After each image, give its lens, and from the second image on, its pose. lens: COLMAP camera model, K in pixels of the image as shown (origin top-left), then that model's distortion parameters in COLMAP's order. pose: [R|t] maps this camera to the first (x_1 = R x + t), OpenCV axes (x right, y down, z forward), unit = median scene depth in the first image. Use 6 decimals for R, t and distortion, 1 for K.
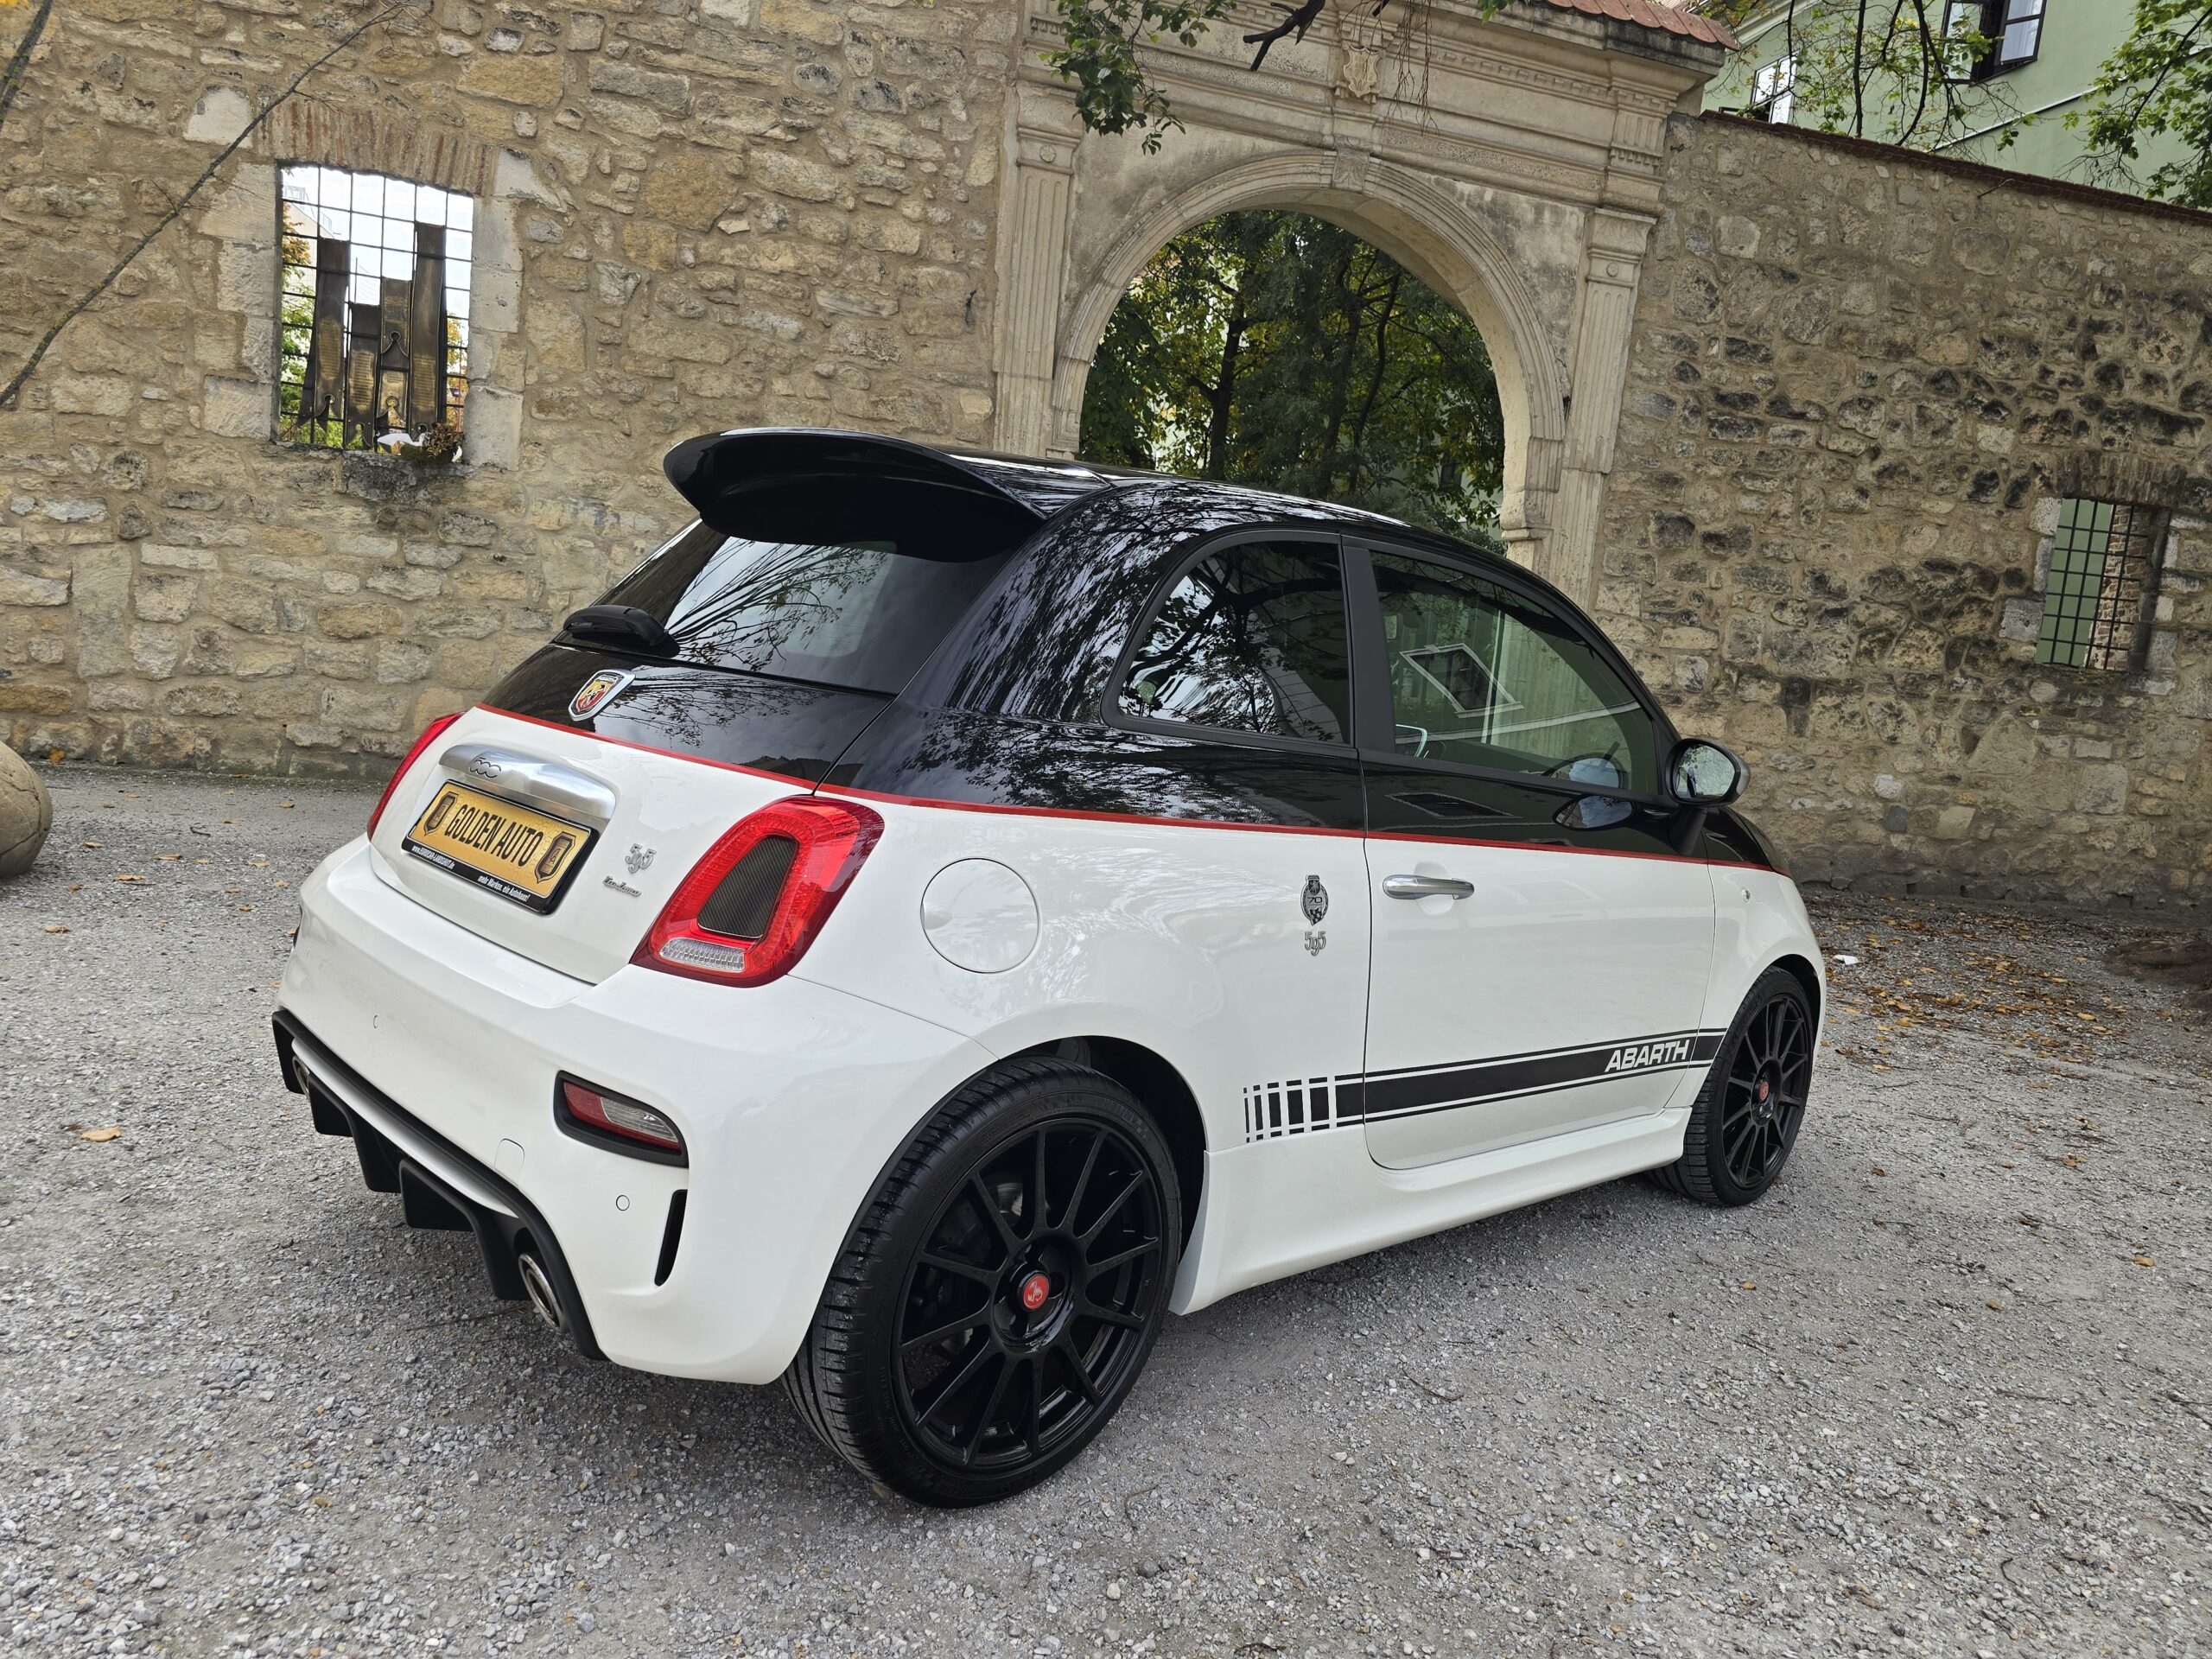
lens RADIAL K [[1500.4, 0, 1122.3], [0, 1500.4, 845.1], [0, 0, 1]] dist [0.061764, -0.054186]
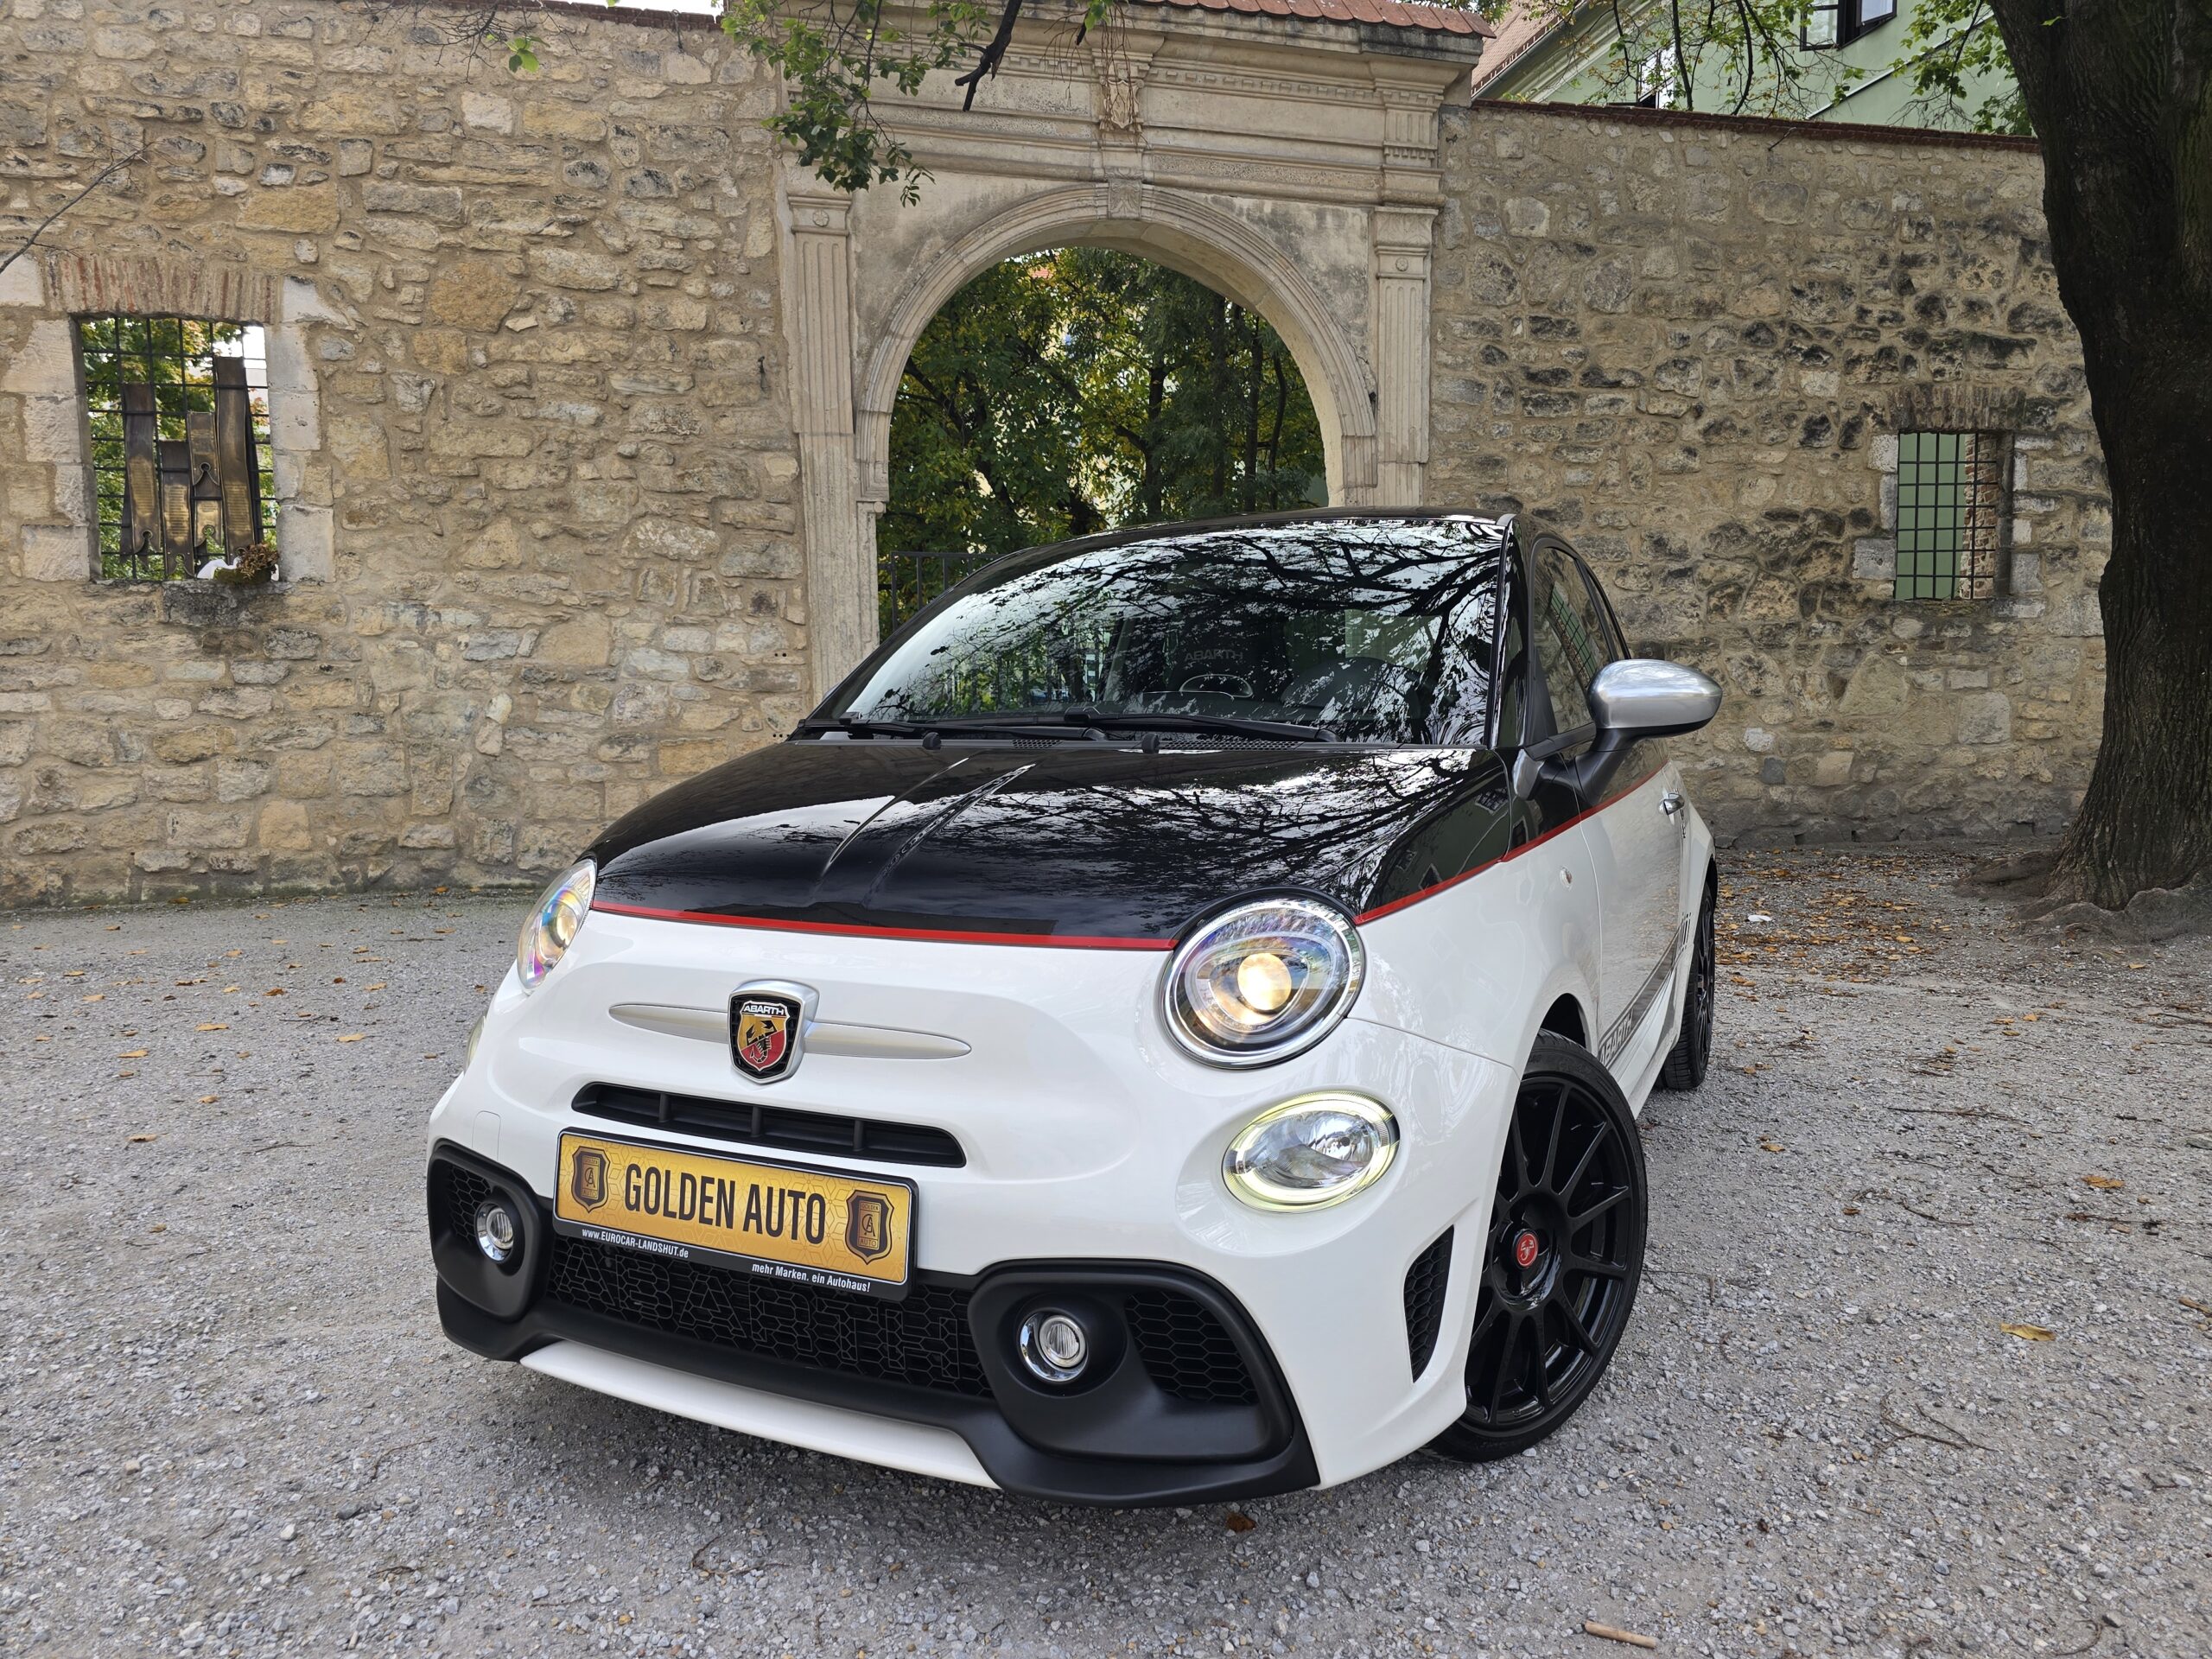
lens RADIAL K [[1500.4, 0, 1121.5], [0, 1500.4, 848.4], [0, 0, 1]] dist [0.061764, -0.054186]
pose [[0.993293, -0.111689, -0.029924, 0.138974], [0.110460, 0.993076, -0.039981, 0.031867], [0.034182, 0.036407, 0.998752, -0.002762]]
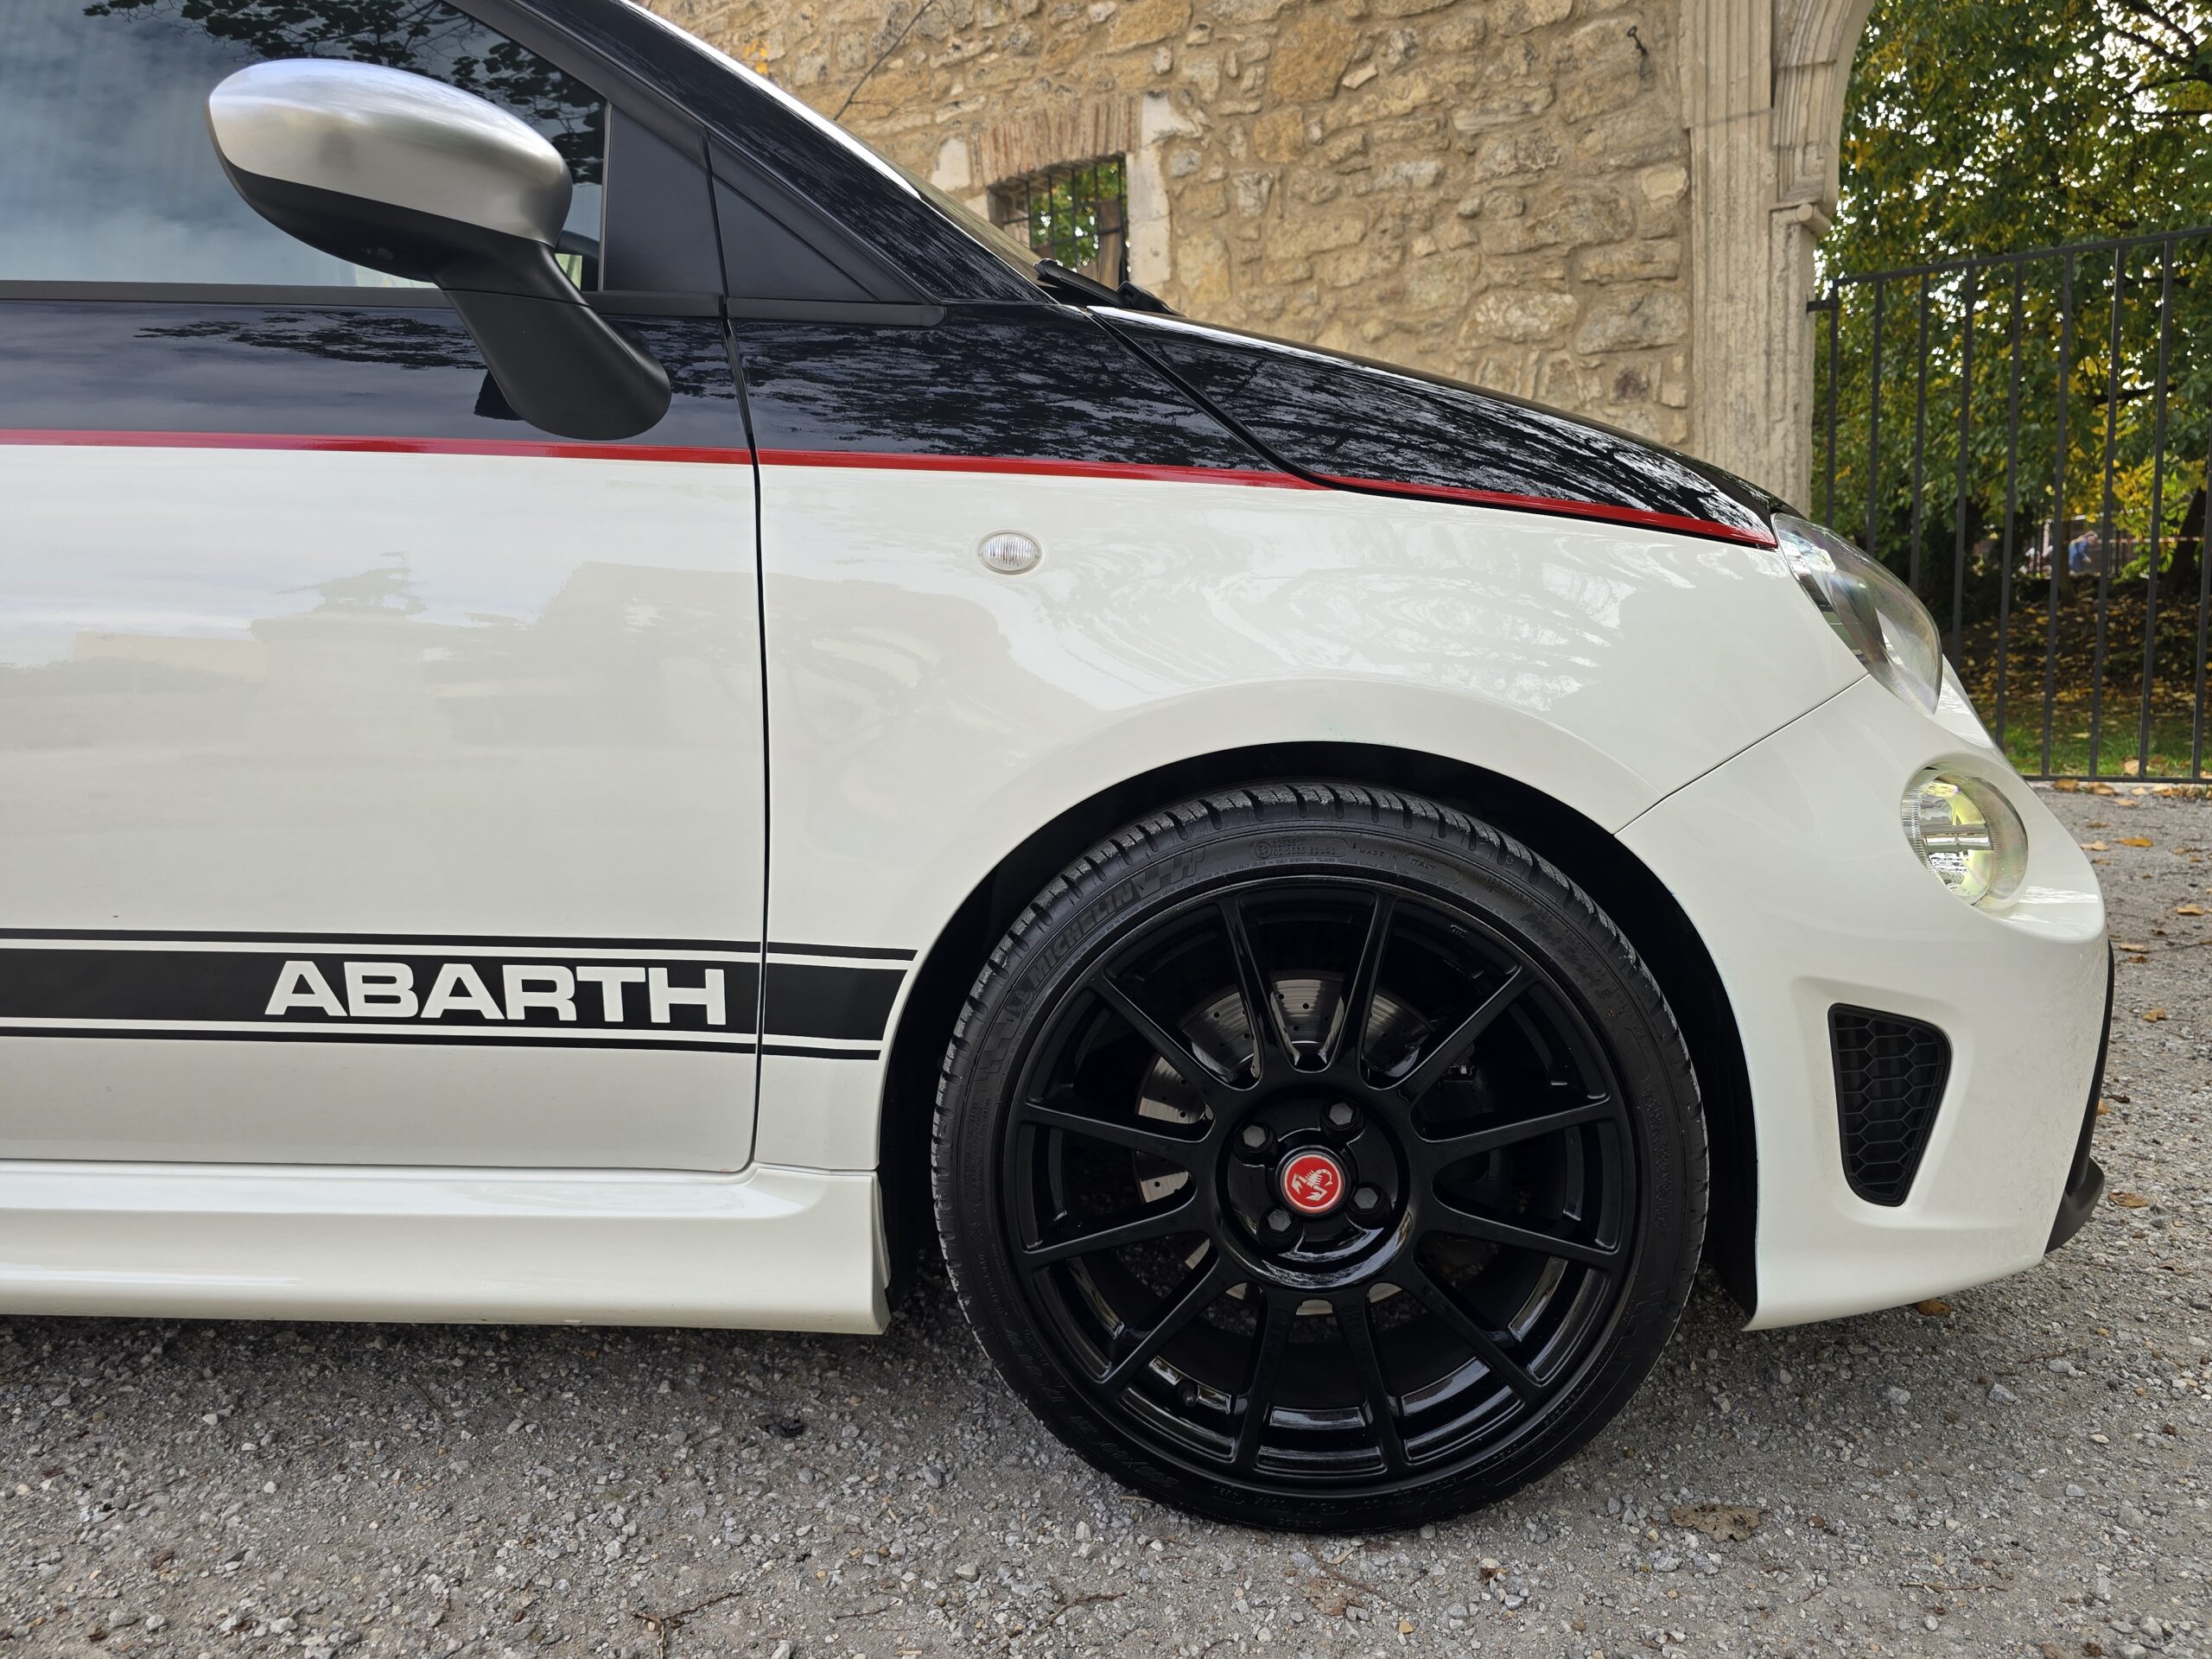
lens RADIAL K [[1500.4, 0, 1106.4], [0, 1500.4, 834.2], [0, 0, 1]] dist [0.061764, -0.054186]
pose [[0.657527, -0.029715, -0.752845, 0.280202], [0.008340, 0.999448, -0.032164, 0.043936], [0.753385, 0.014870, 0.657411, 0.335763]]
